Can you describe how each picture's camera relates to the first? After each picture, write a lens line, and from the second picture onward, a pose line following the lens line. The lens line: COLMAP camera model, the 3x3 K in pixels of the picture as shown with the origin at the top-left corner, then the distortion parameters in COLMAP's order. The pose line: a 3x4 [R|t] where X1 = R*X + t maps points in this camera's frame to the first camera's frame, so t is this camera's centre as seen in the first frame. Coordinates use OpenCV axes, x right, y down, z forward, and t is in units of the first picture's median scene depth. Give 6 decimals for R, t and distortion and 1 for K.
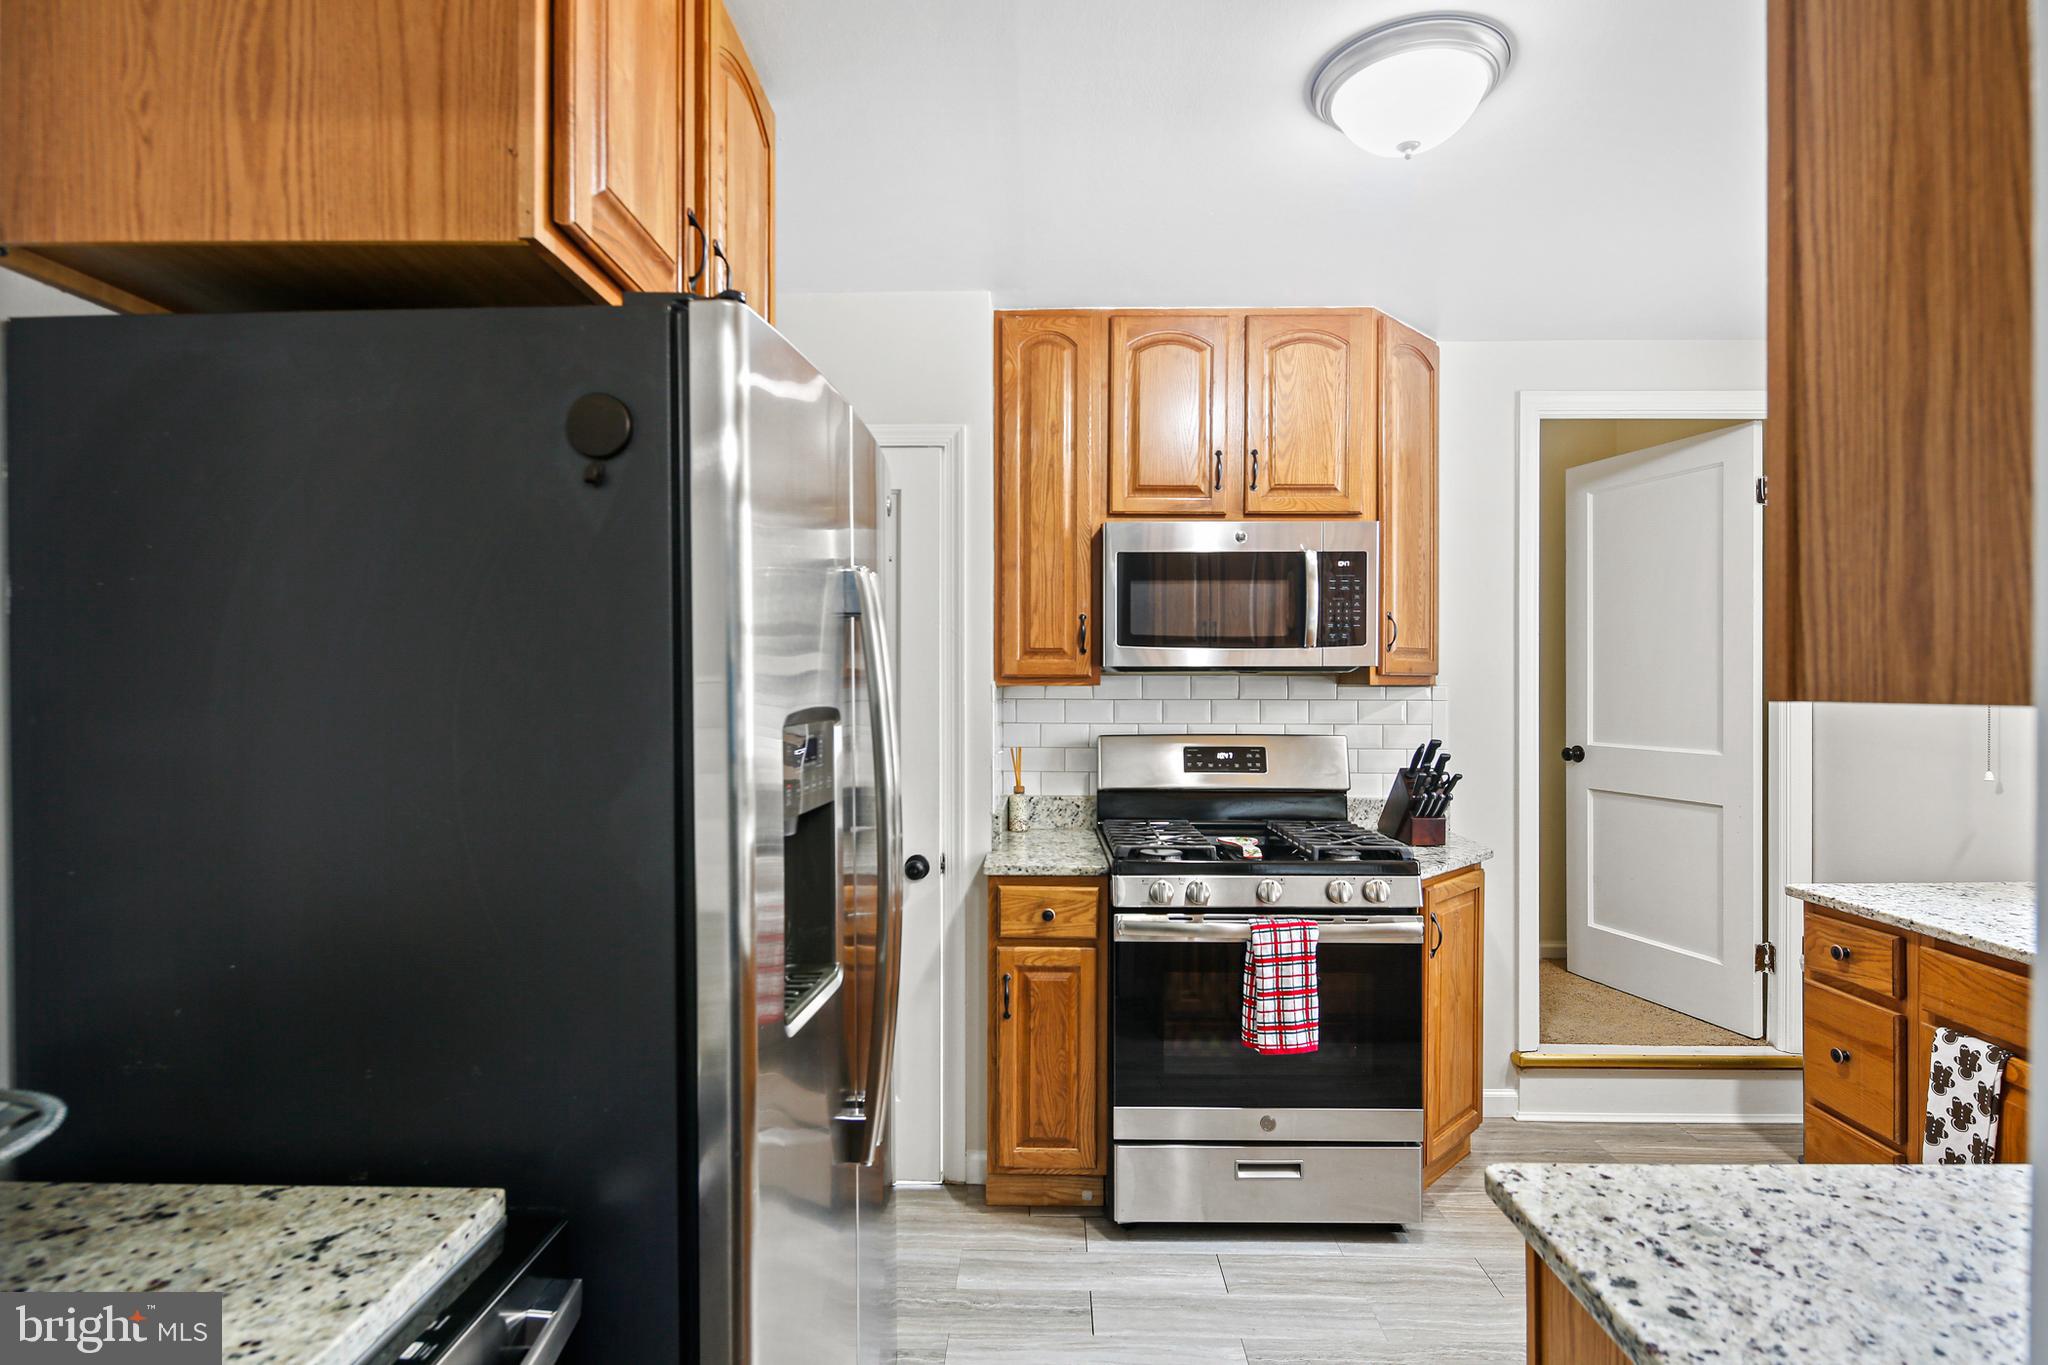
lens RADIAL K [[998.7, 0, 1027.6], [0, 998.7, 684.7], [0, 0, 1]] dist [0.000070, -0.000560]
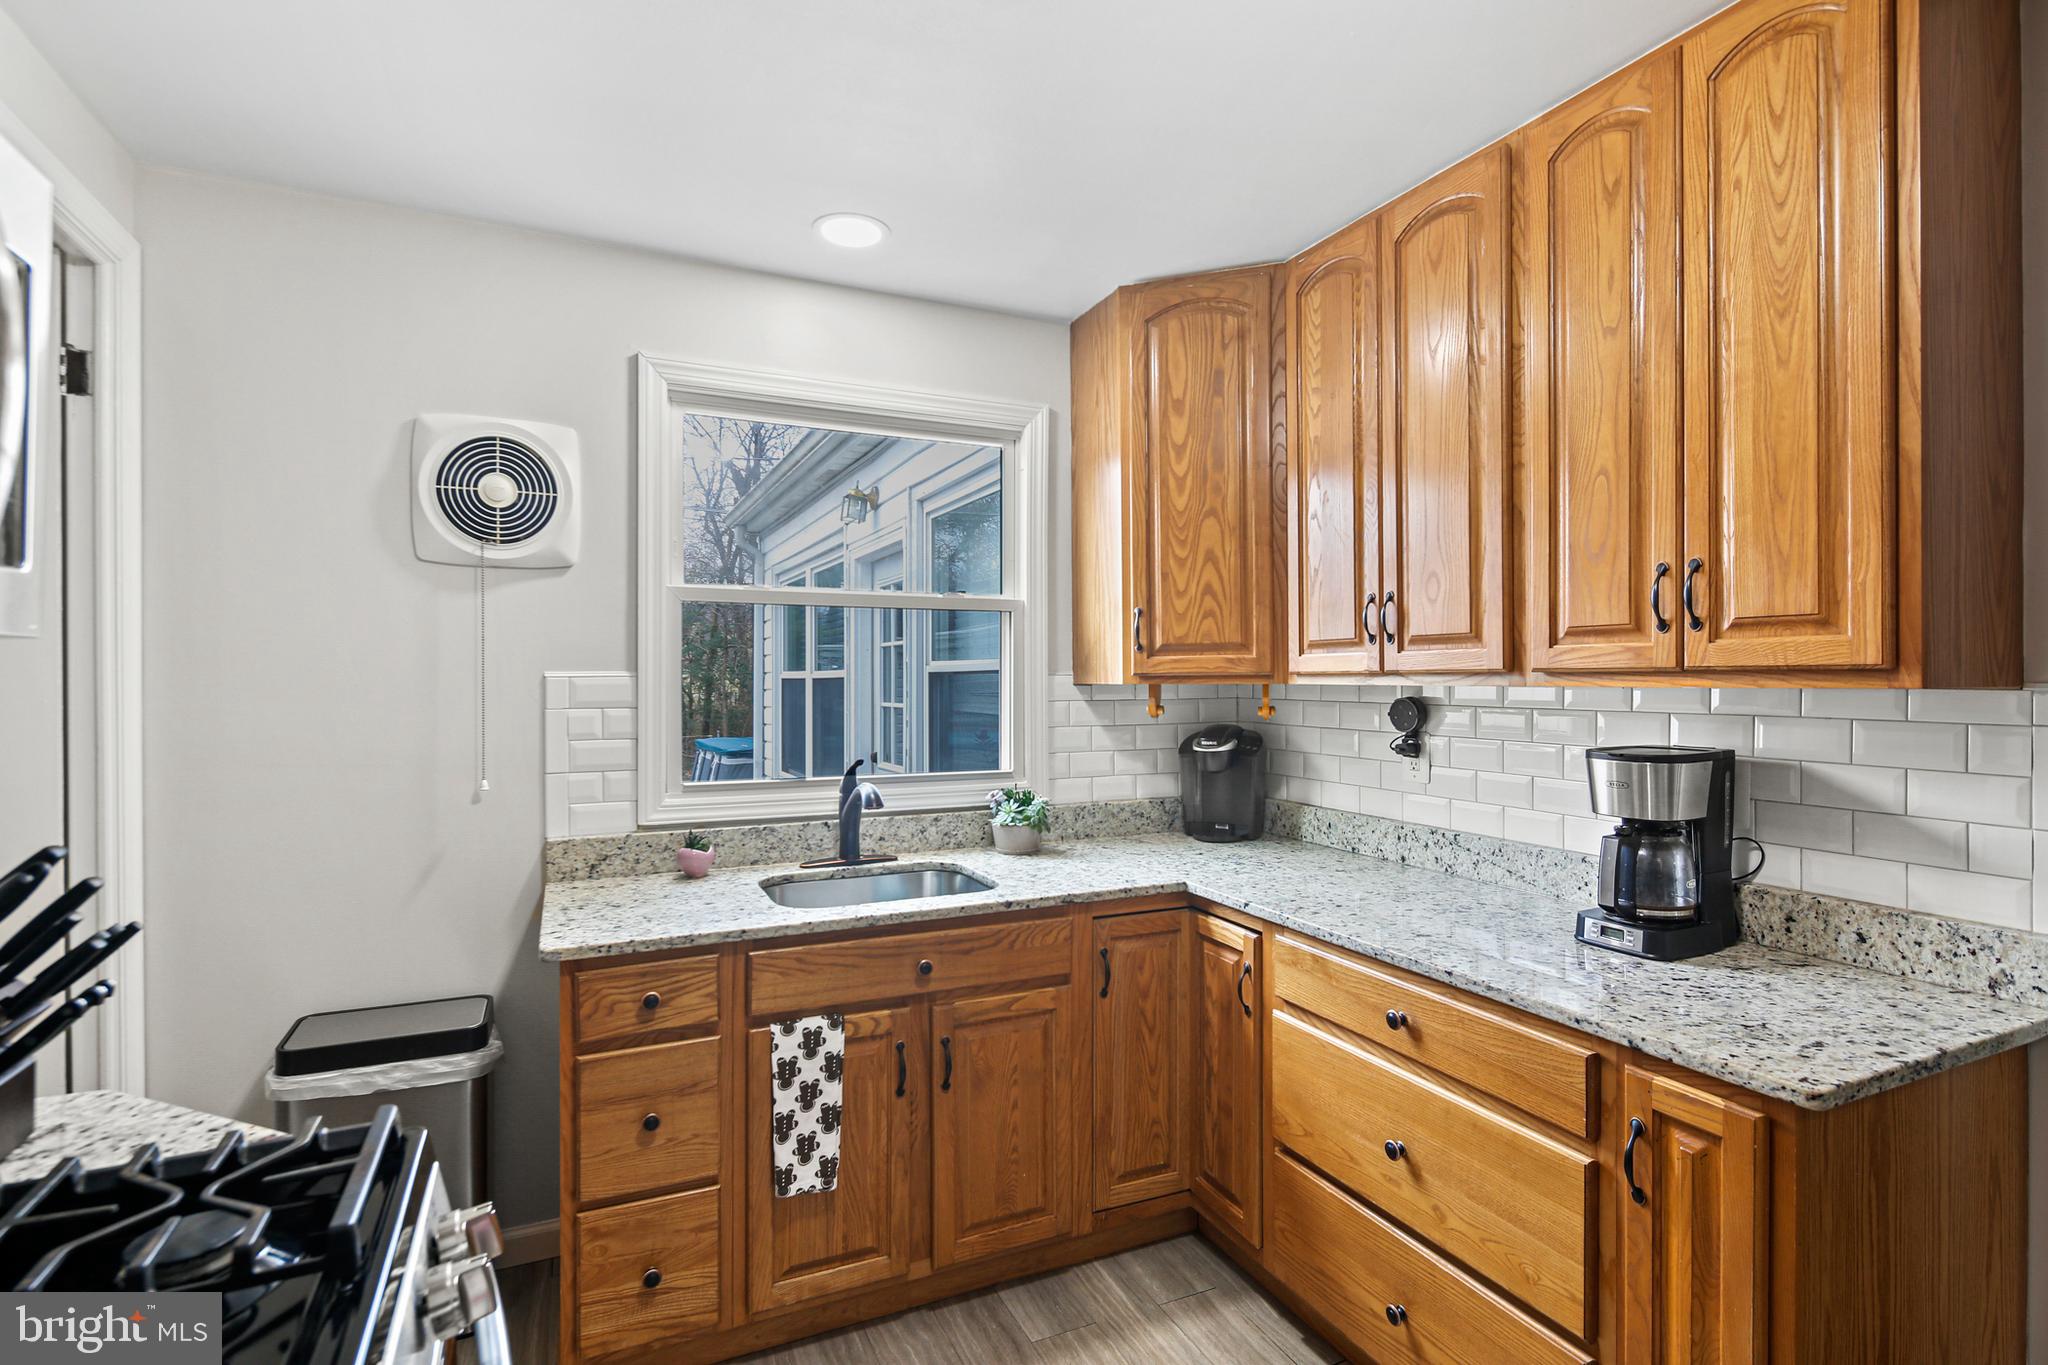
lens RADIAL K [[998.7, 0, 1027.6], [0, 998.7, 684.7], [0, 0, 1]] dist [0.000070, -0.000560]
pose [[-0.434945, -0.006664, 0.900433, -0.073823], [0.006253, 0.999926, 0.010421, -0.005896], [-0.900435, 0.010163, -0.434871, 0.892592]]
